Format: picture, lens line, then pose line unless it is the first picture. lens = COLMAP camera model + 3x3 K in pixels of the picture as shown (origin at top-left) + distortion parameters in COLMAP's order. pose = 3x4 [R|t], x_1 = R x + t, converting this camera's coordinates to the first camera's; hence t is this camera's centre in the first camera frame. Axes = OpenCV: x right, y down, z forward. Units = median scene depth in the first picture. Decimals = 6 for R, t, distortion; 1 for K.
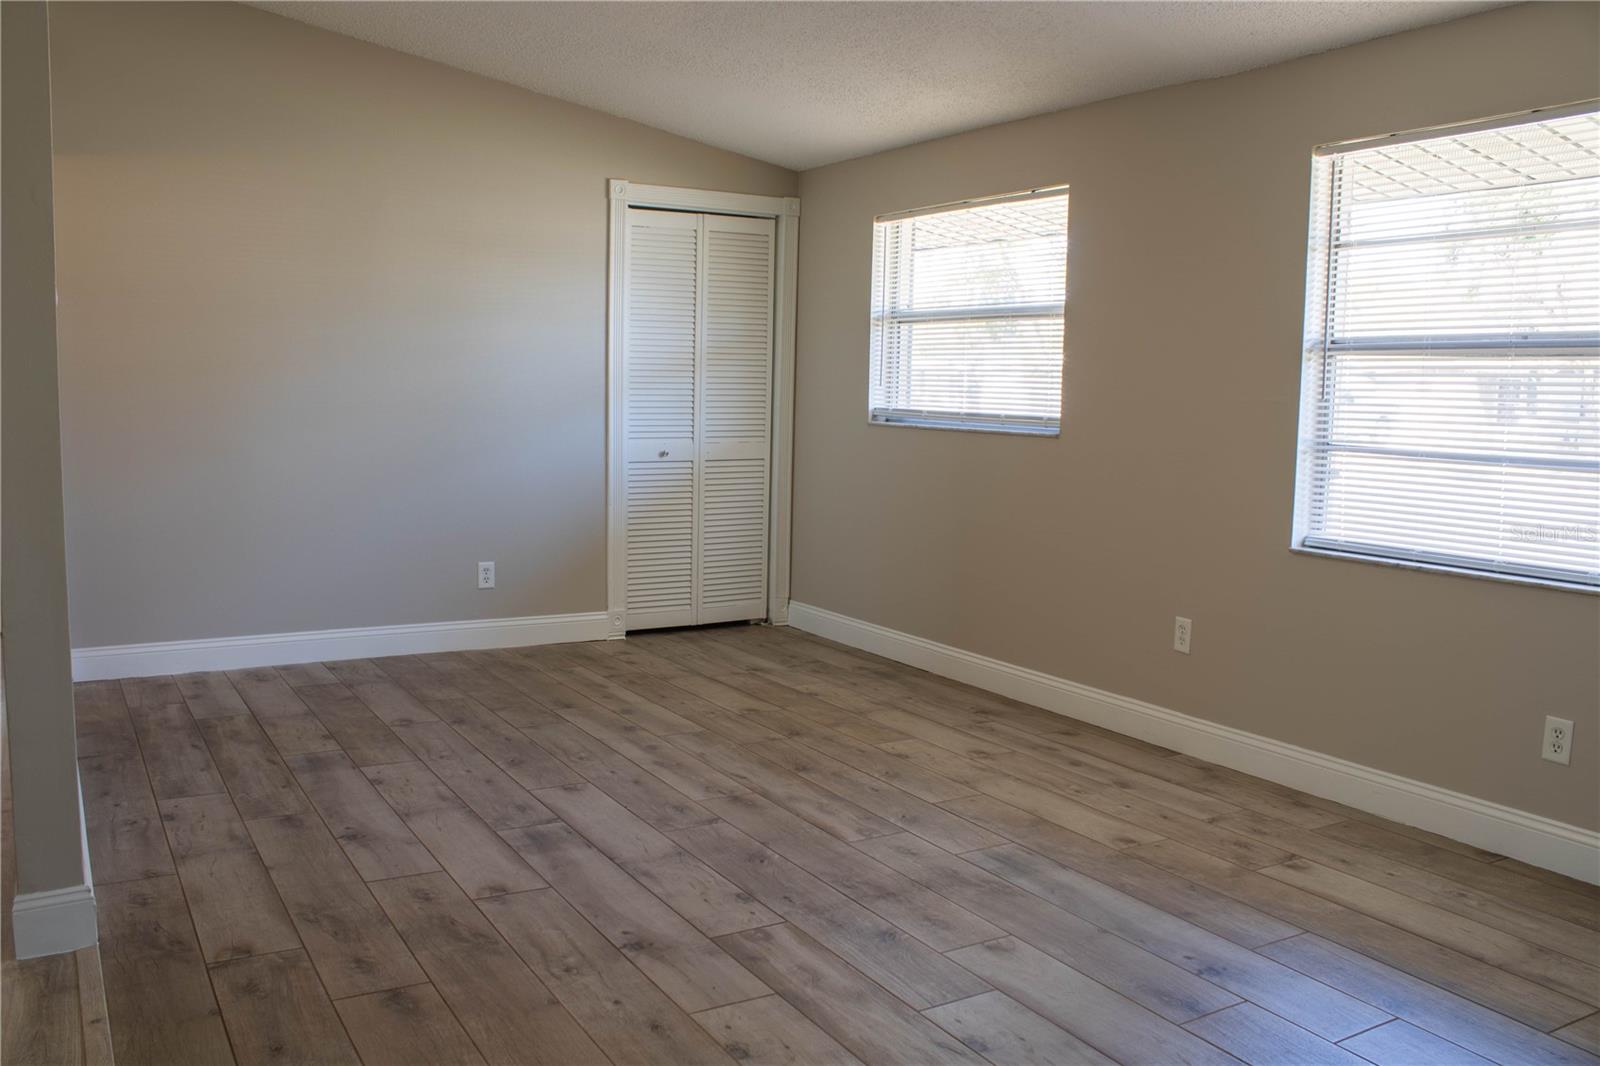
lens RADIAL K [[1335.2, 0, 801.9], [0, 1335.2, 535.4], [0, 0, 1]] dist [-0.151194, 0.084949]
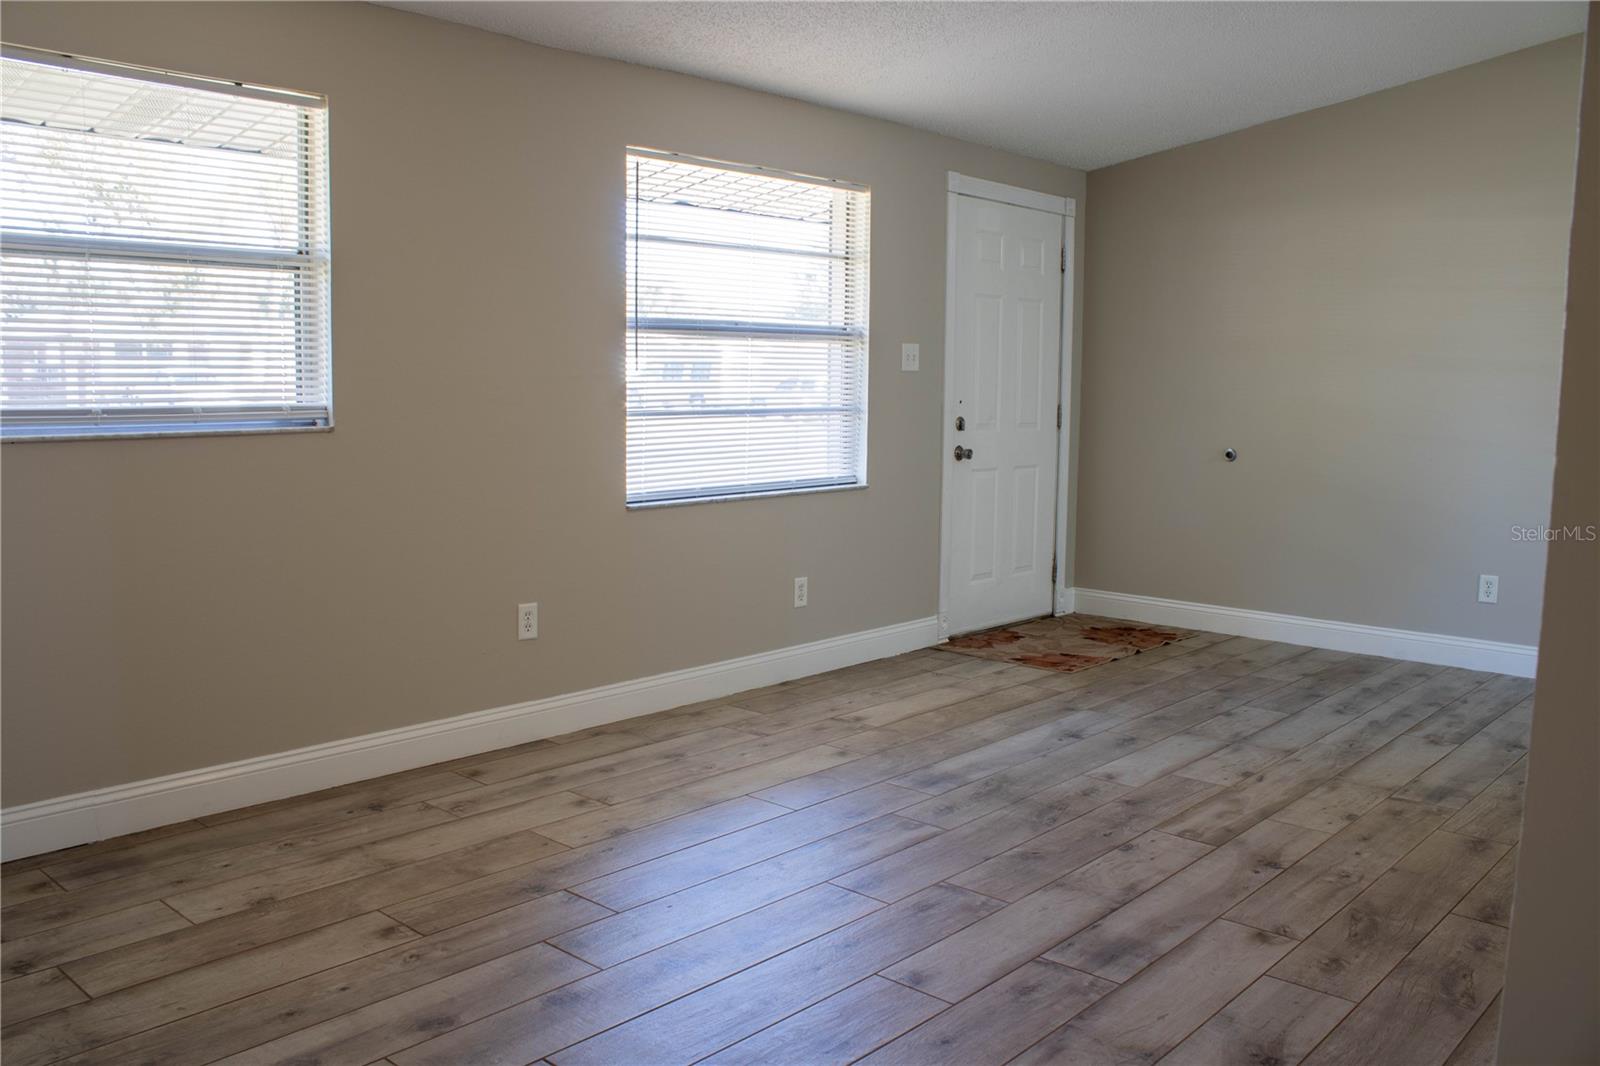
lens RADIAL K [[1335.2, 0, 794.7], [0, 1335.2, 527.2], [0, 0, 1]] dist [-0.151194, 0.084949]
pose [[-0.293603, -0.131156, 0.946887, -0.895905], [0.089636, 0.982401, 0.163869, -0.176293], [-0.951716, 0.132988, -0.276680, 1.431653]]
